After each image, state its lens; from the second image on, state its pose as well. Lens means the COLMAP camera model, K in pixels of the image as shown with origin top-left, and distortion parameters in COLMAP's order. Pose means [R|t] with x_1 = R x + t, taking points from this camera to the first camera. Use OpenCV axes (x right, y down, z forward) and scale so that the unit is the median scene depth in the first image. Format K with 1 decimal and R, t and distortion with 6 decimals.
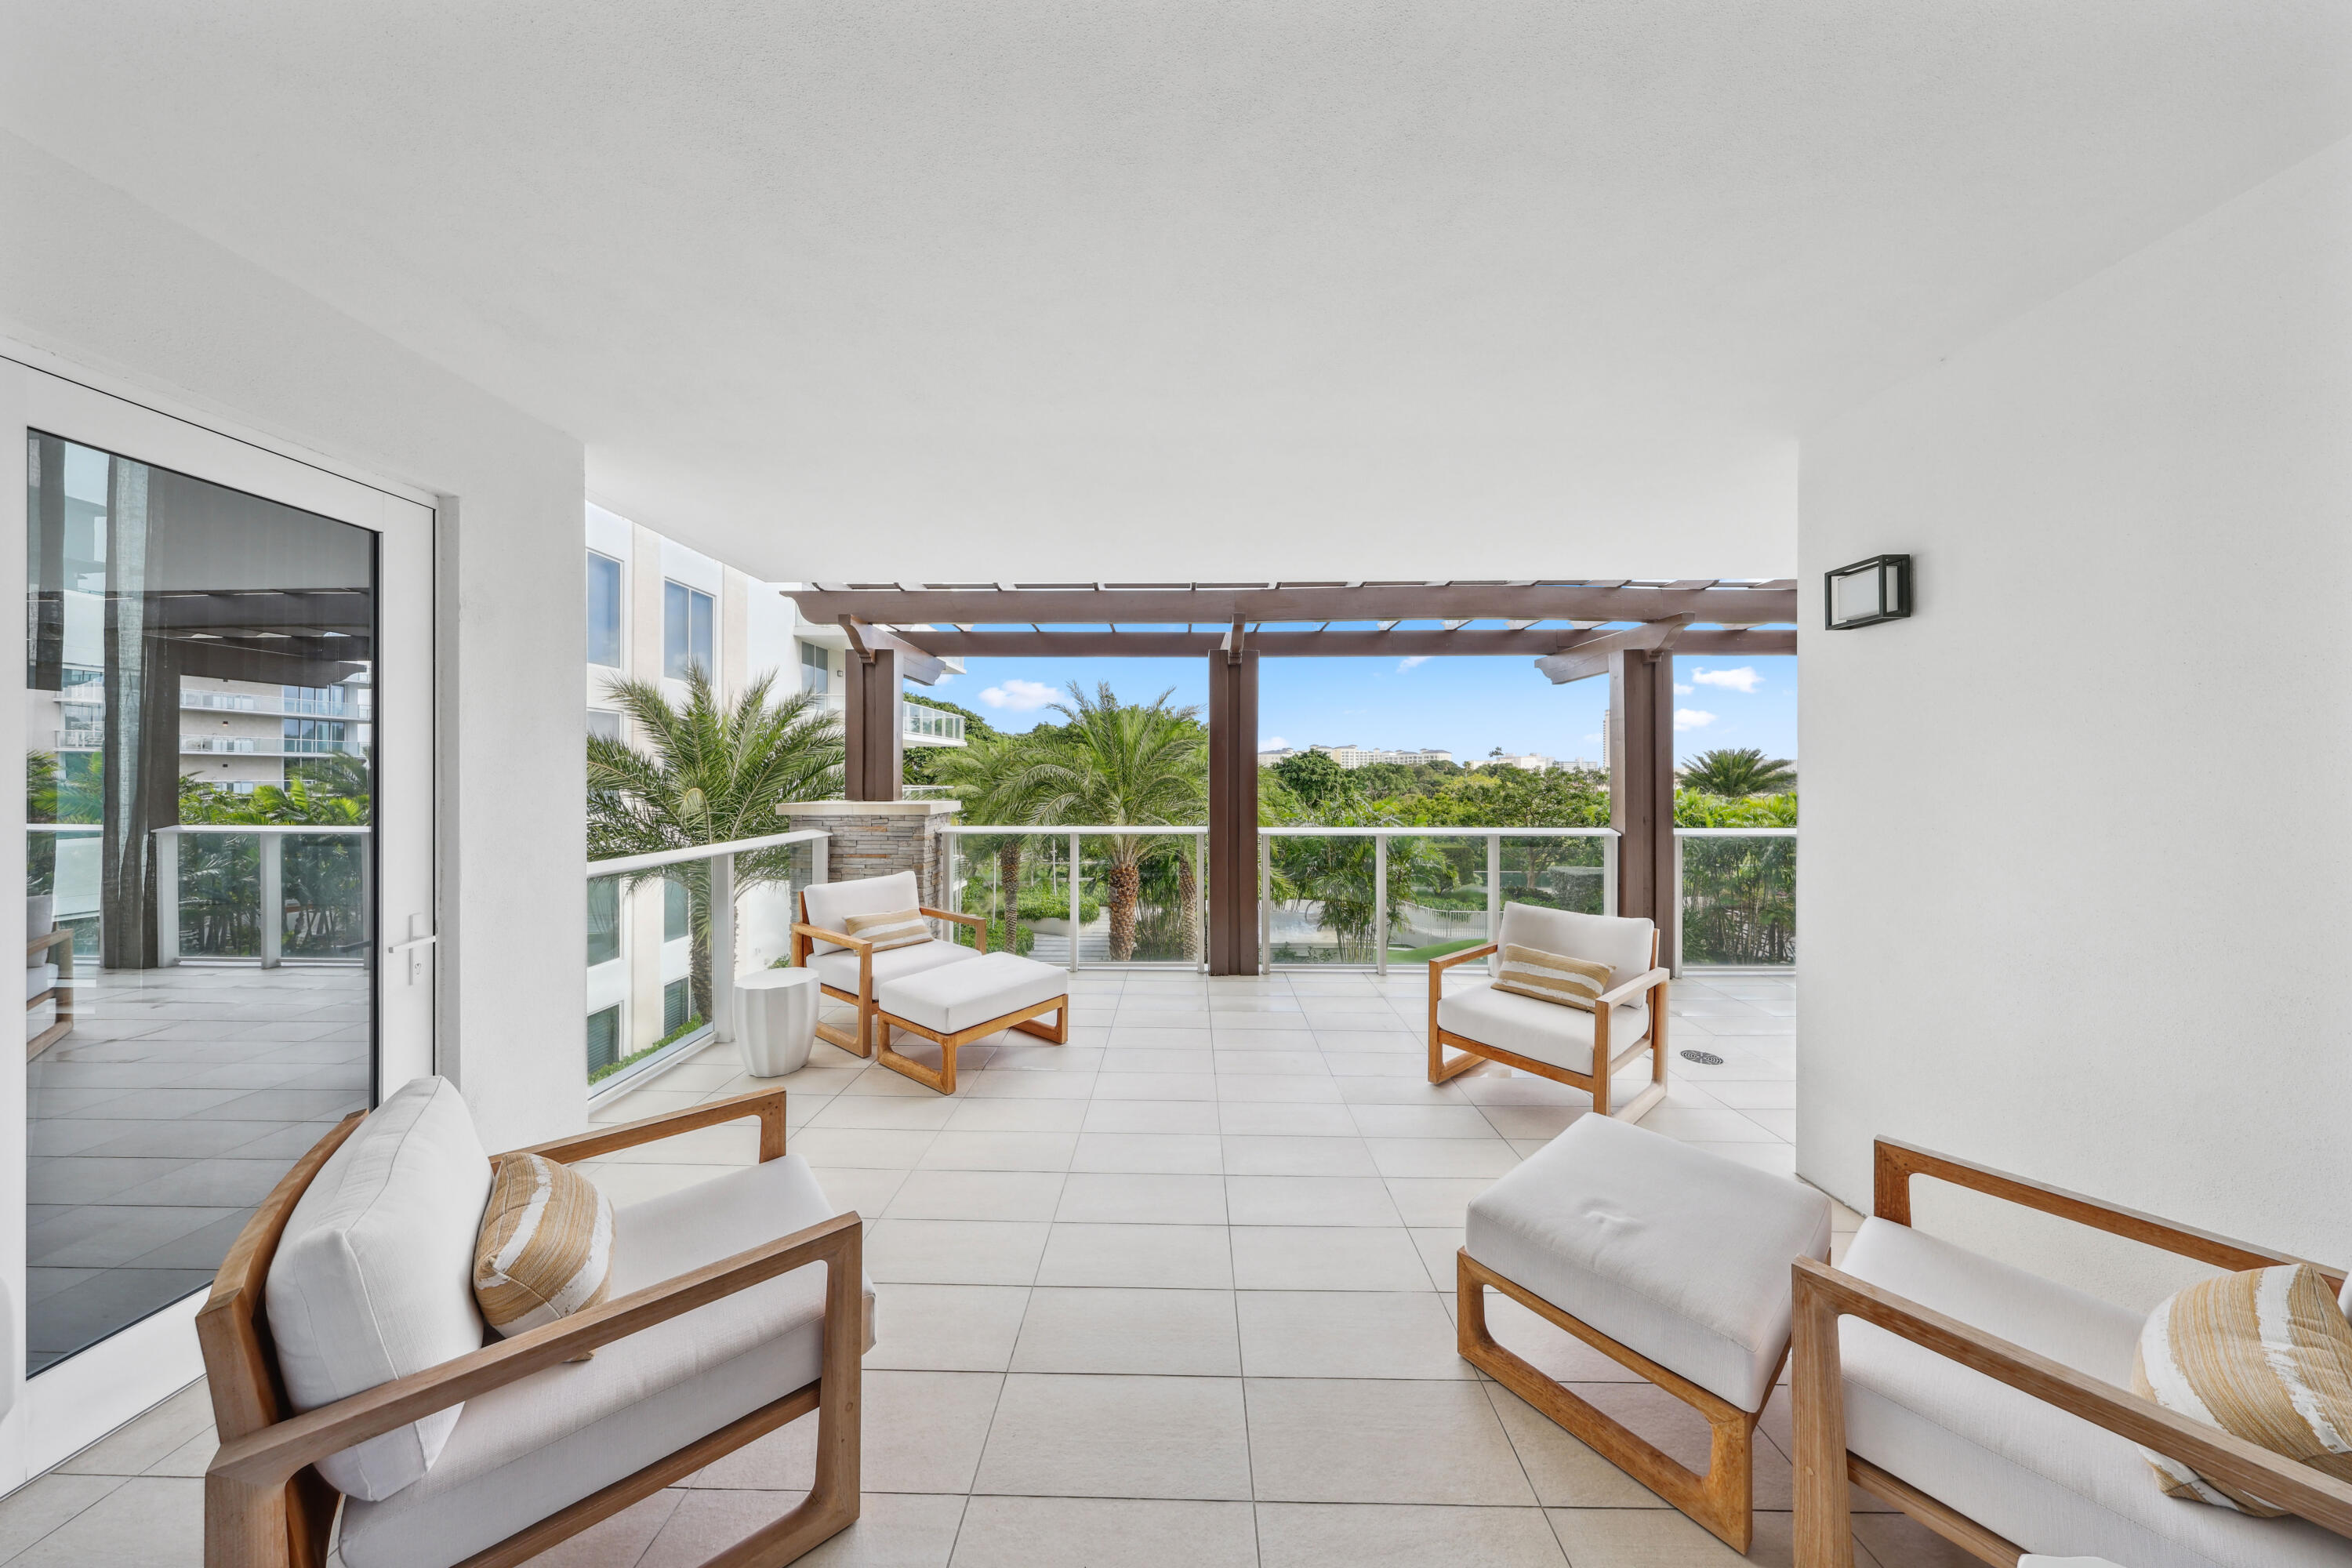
lens RADIAL K [[668.4, 0, 1178.6], [0, 668.4, 775.3], [0, 0, 1]] dist [-0.002289, -0.000067]
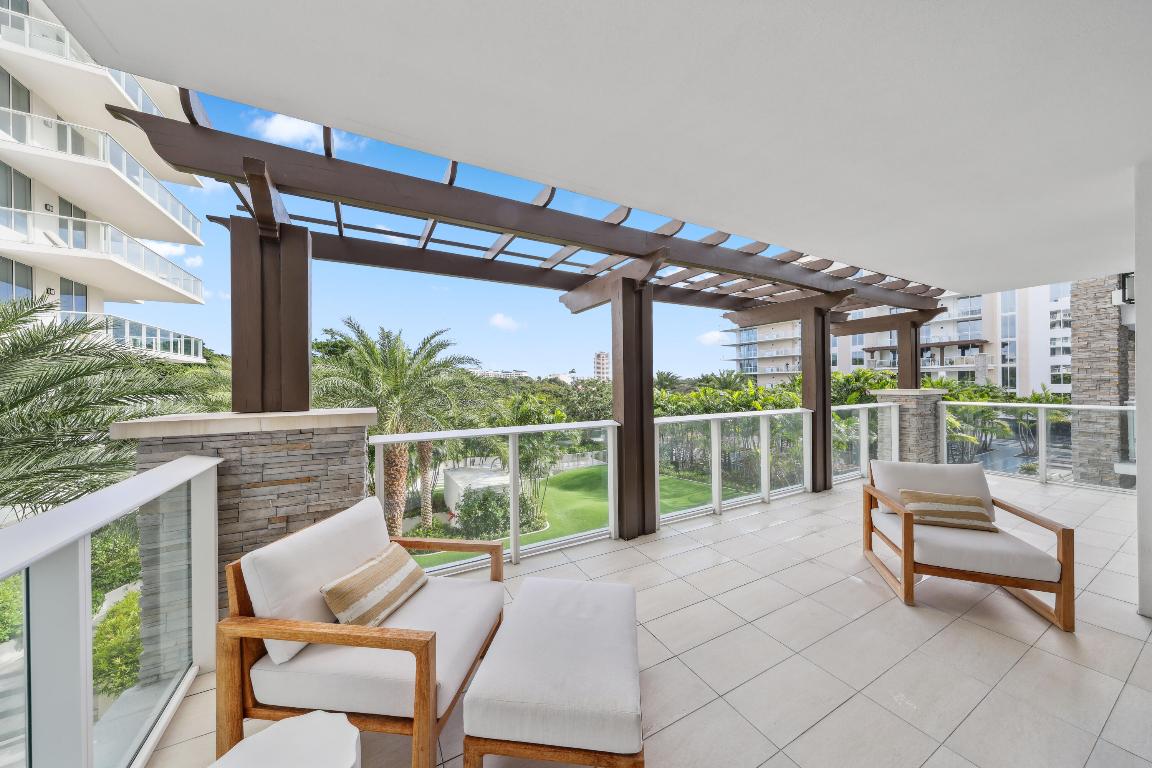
lens RADIAL K [[365.7, 0, 567.1], [0, 365.7, 388.1], [0, 0, 1]] dist [0.001650, -0.000430]
pose [[0.876085, -0.015952, 0.481893, -0.370466], [0.010963, 0.999853, 0.013166, 0.008497], [-0.482032, -0.006251, 0.876131, 0.455023]]
